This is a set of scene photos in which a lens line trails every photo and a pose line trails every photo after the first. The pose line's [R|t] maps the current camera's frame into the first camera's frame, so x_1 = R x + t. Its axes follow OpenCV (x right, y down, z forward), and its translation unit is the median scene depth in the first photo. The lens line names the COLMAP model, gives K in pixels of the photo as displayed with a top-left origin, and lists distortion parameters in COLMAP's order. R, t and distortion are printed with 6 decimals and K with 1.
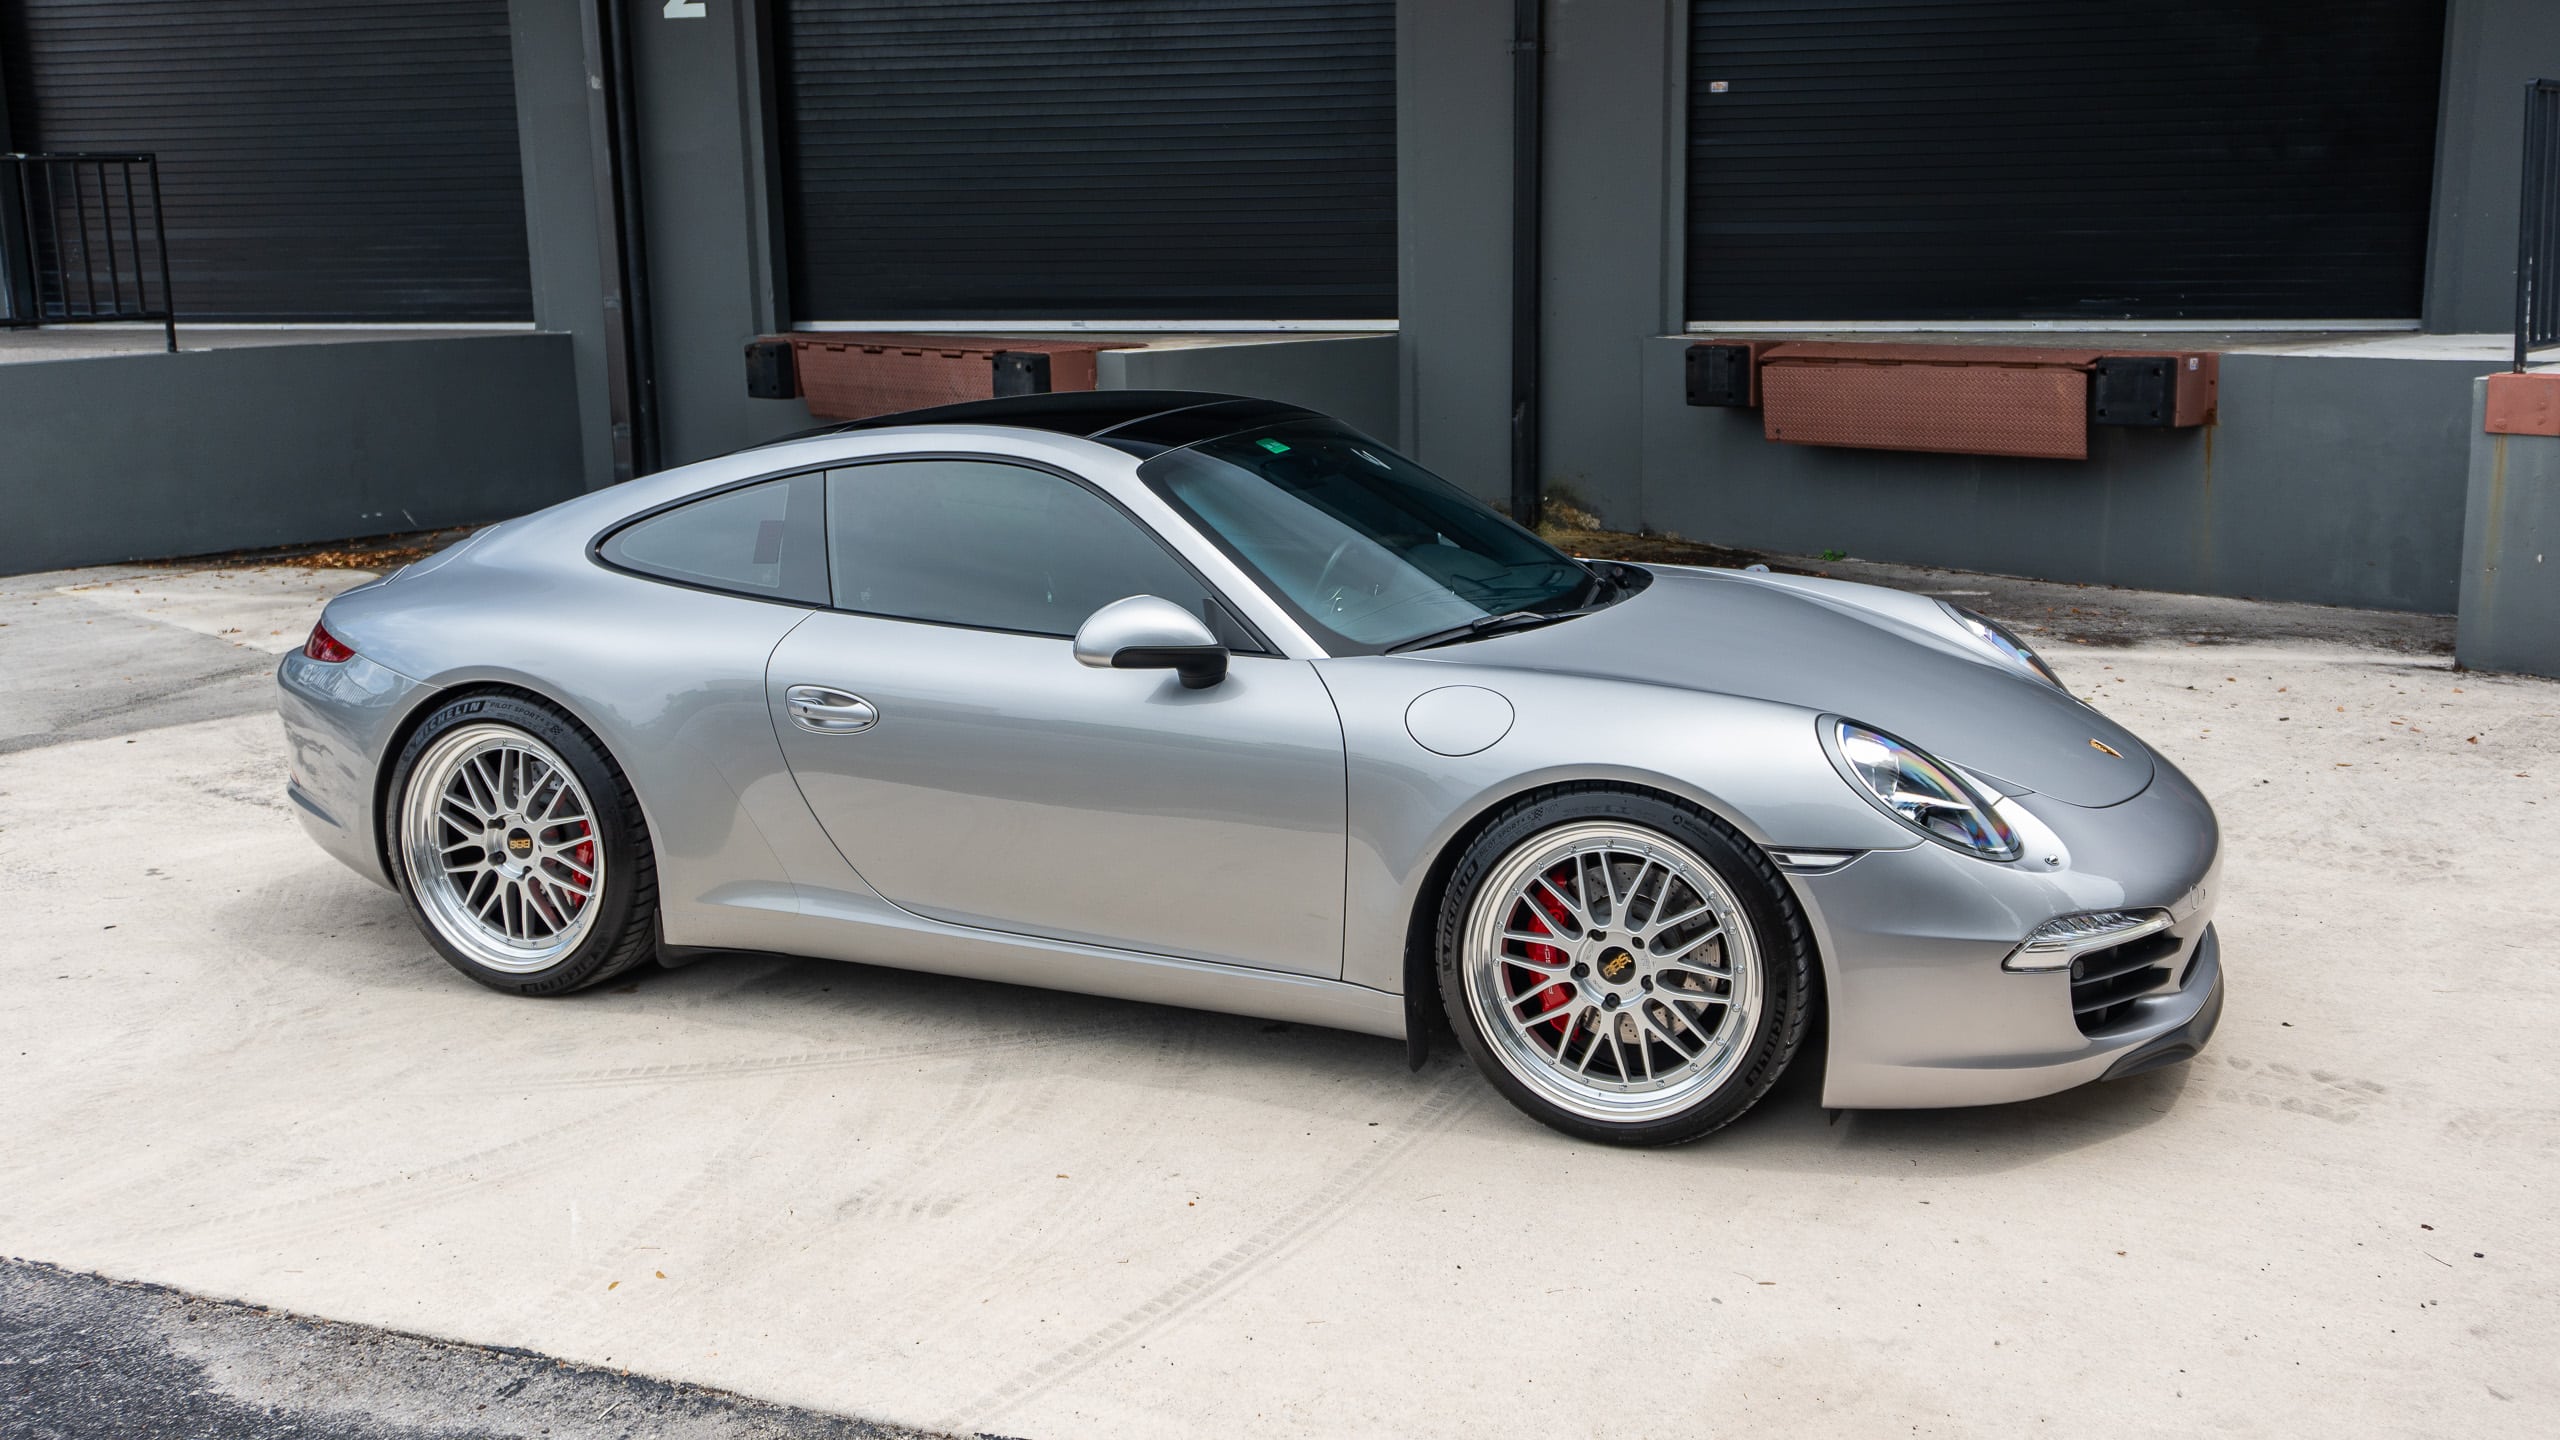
lens RADIAL K [[2226.7, 0, 1369.5], [0, 2226.7, 689.6], [0, 0, 1]] dist [-0.009228, -0.004965]
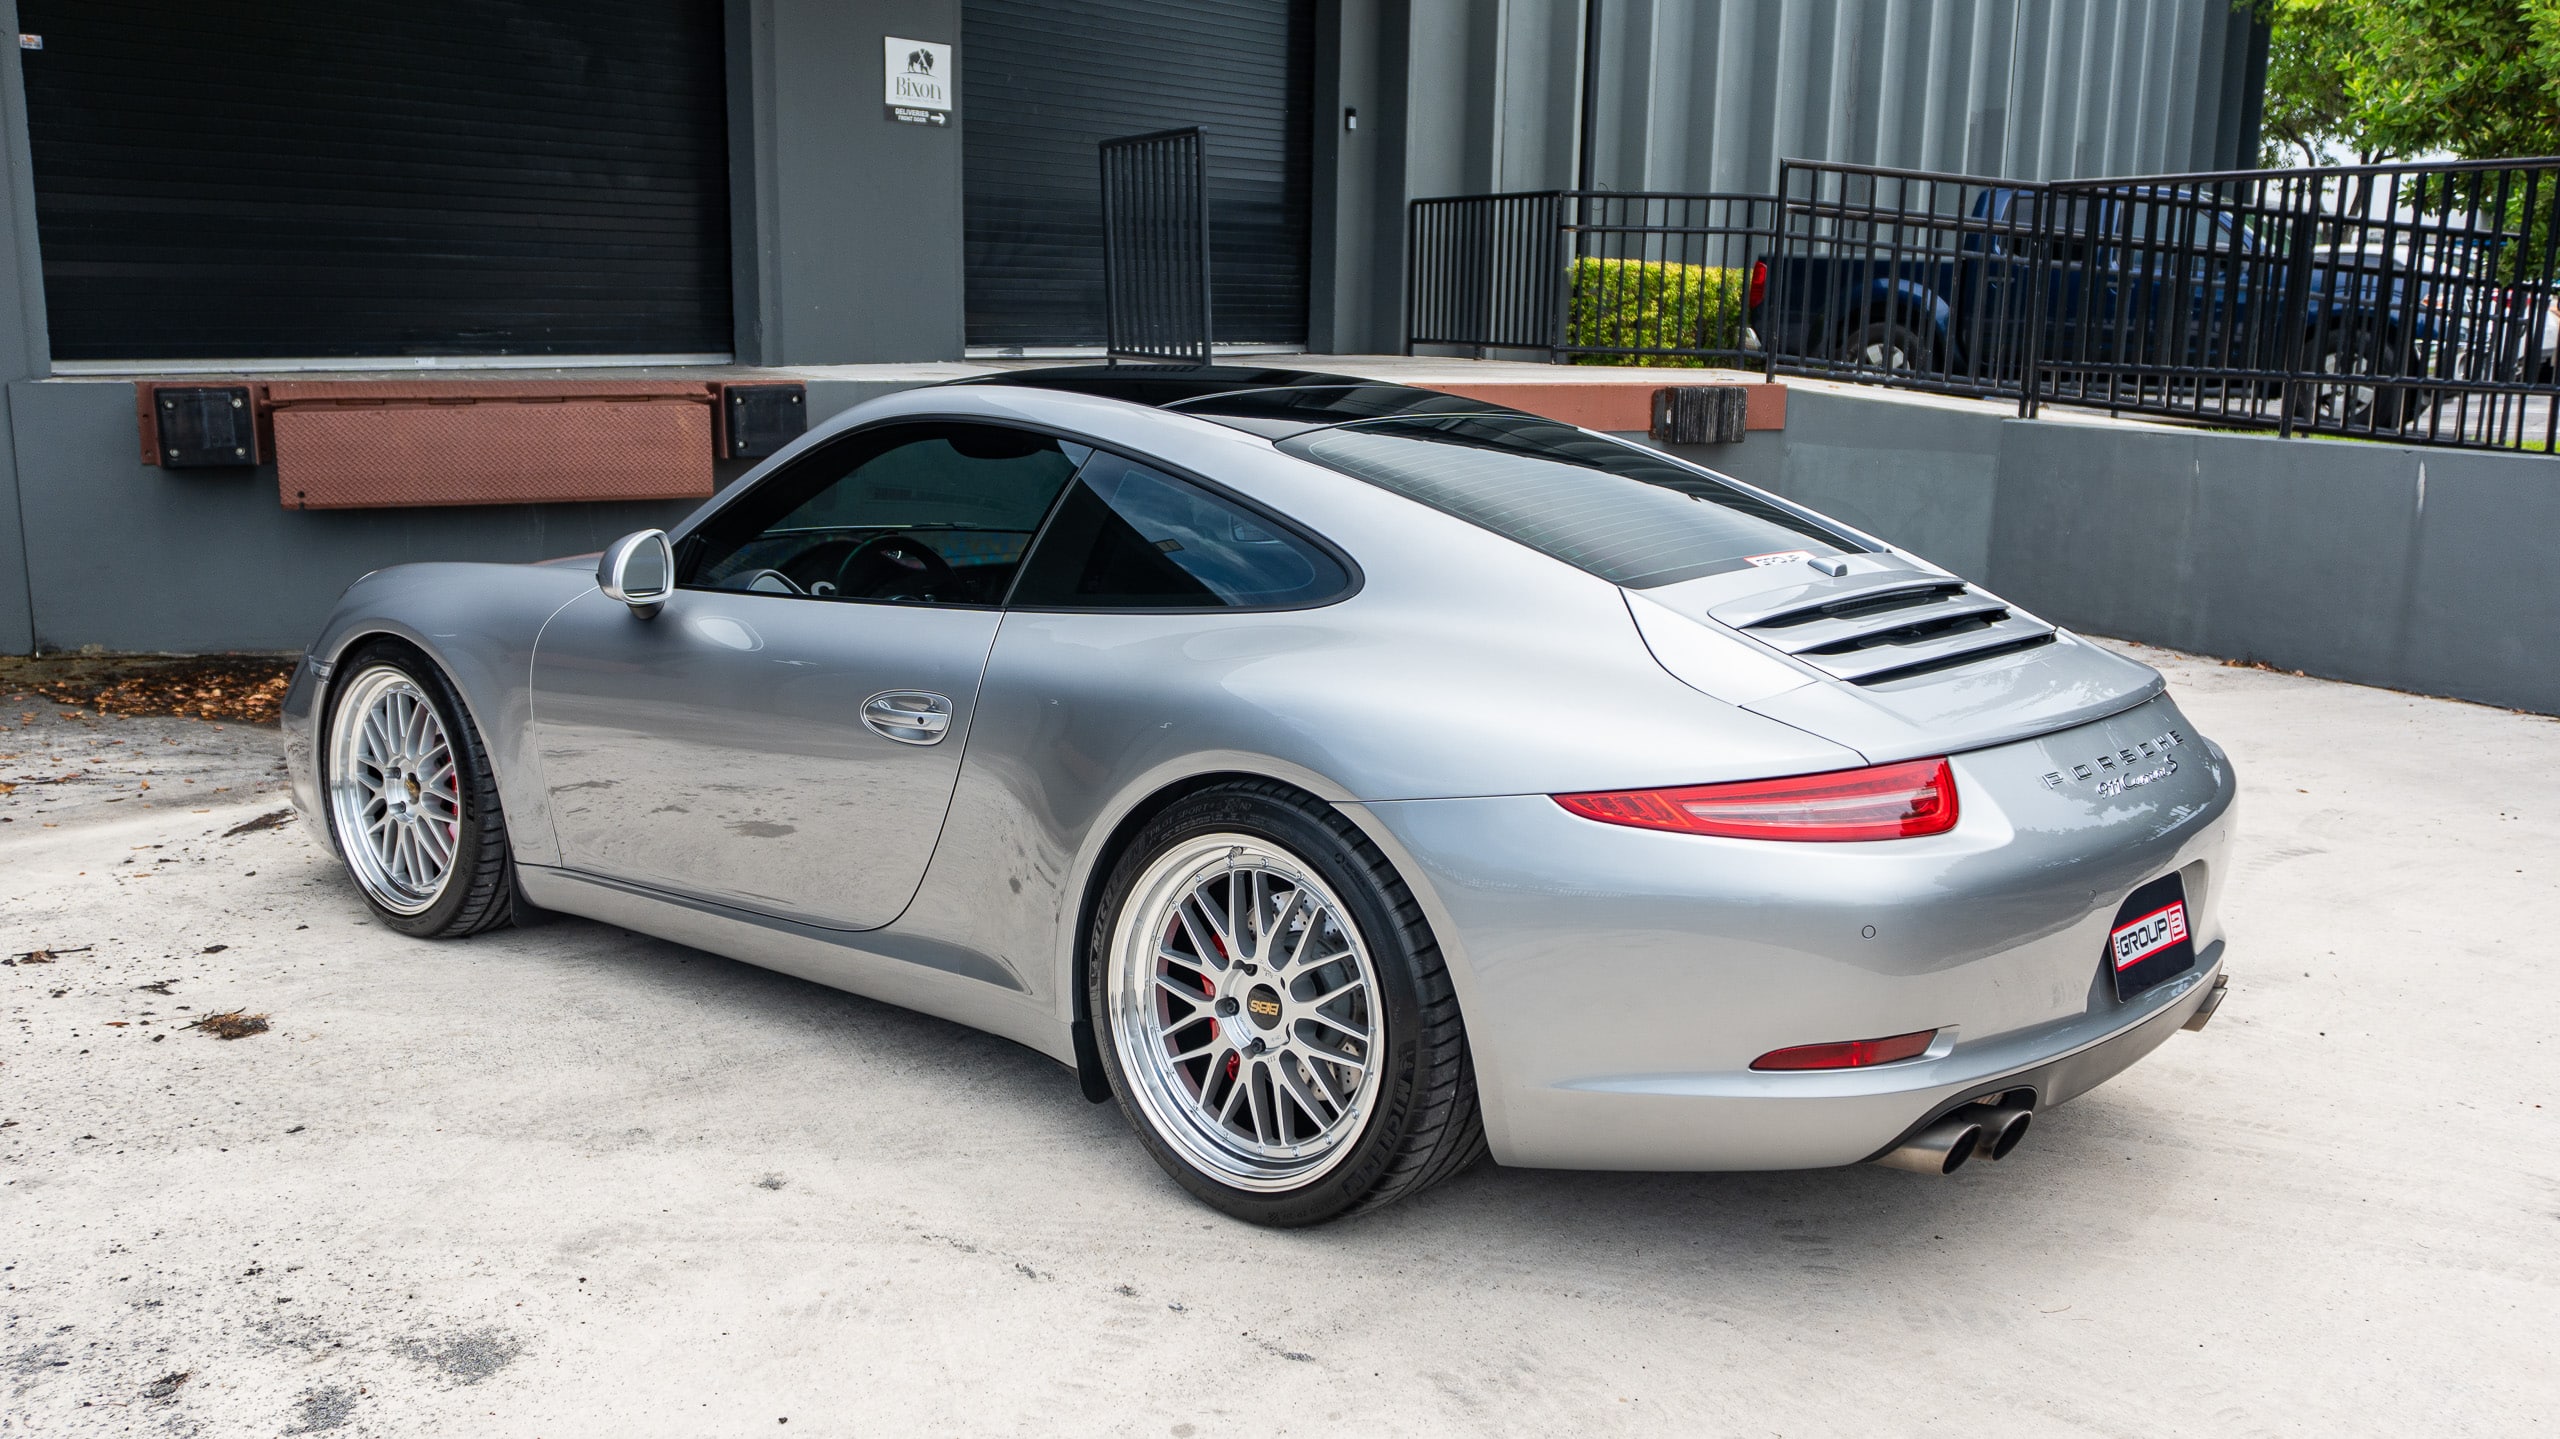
lens RADIAL K [[2285.4, 0, 1218.0], [0, 2285.4, 835.0], [0, 0, 1]] dist [0.005204, -0.011595]
pose [[0.415406, -0.187640, 0.890072, -0.411919], [0.168110, 0.977474, 0.127606, -0.043999], [-0.893967, 0.096622, 0.437593, 0.344274]]
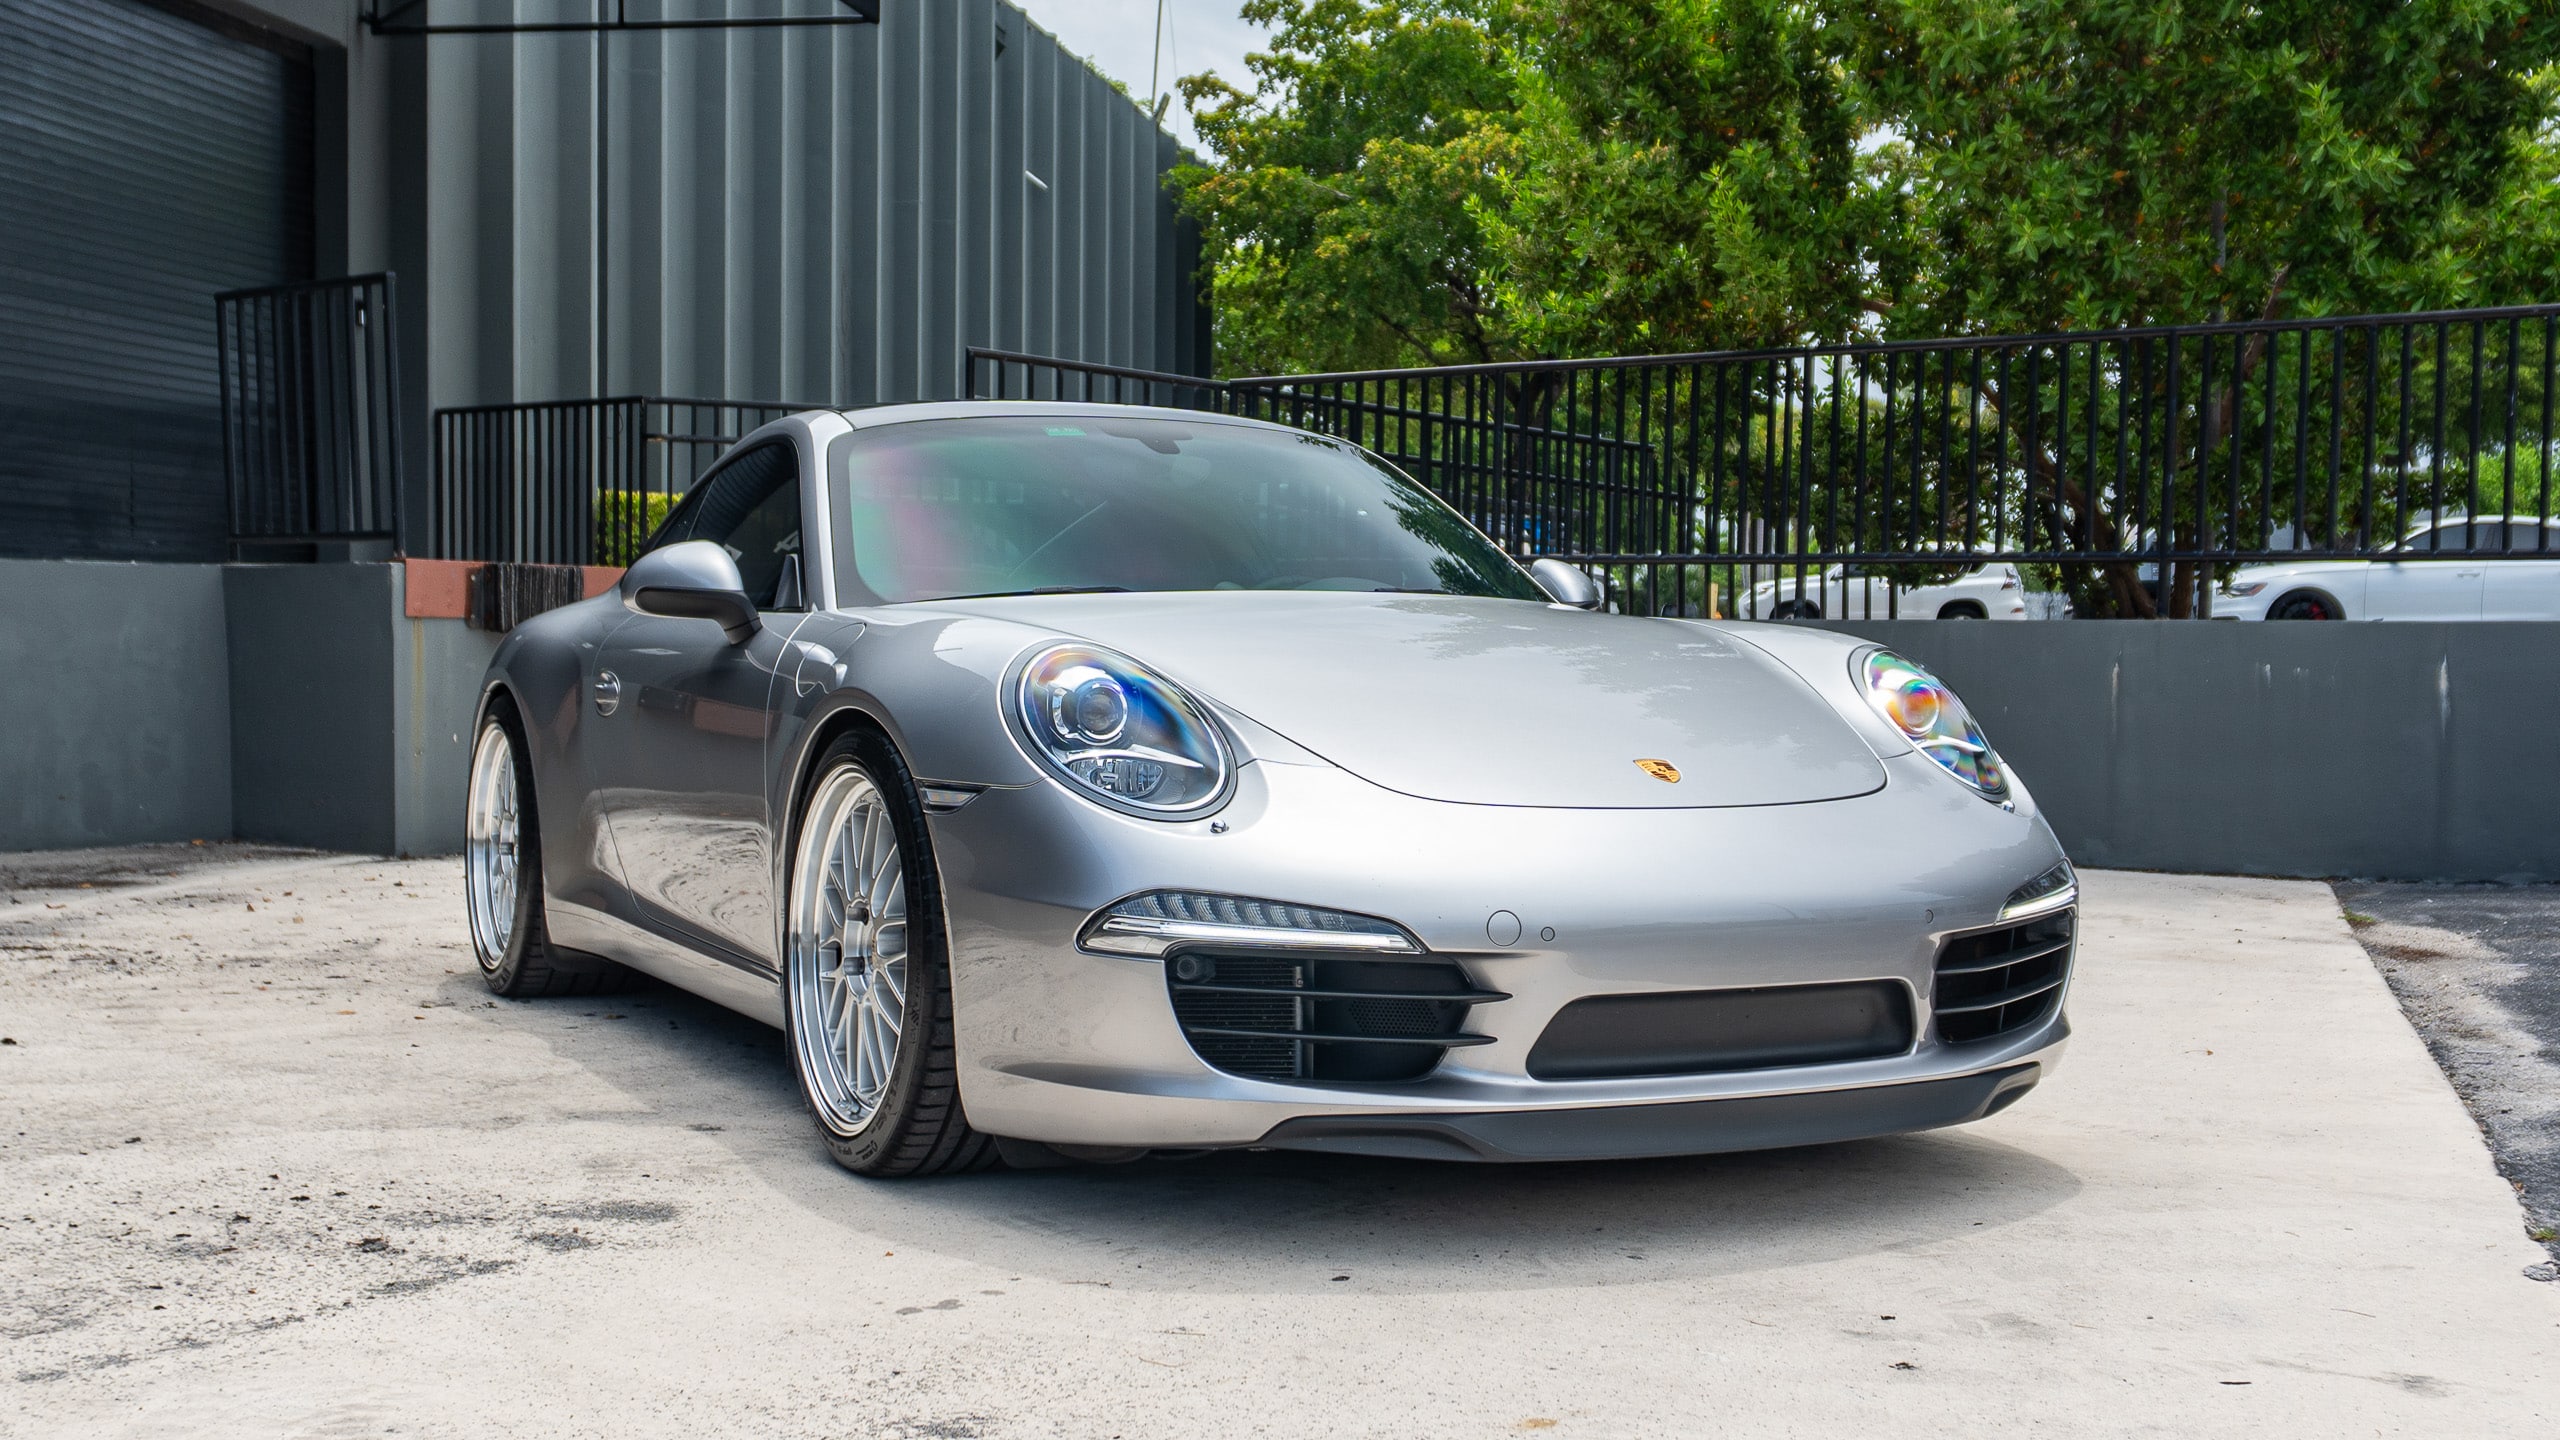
lens RADIAL K [[2890.6, 0, 1241.9], [0, 2890.6, 822.6], [0, 0, 1]] dist [-0.004649, 0.017391]
pose [[-0.027699, -0.049925, 0.998369, -0.566821], [0.190646, 0.980156, 0.054303, -0.016645], [-0.981268, 0.191840, -0.017632, 0.467615]]
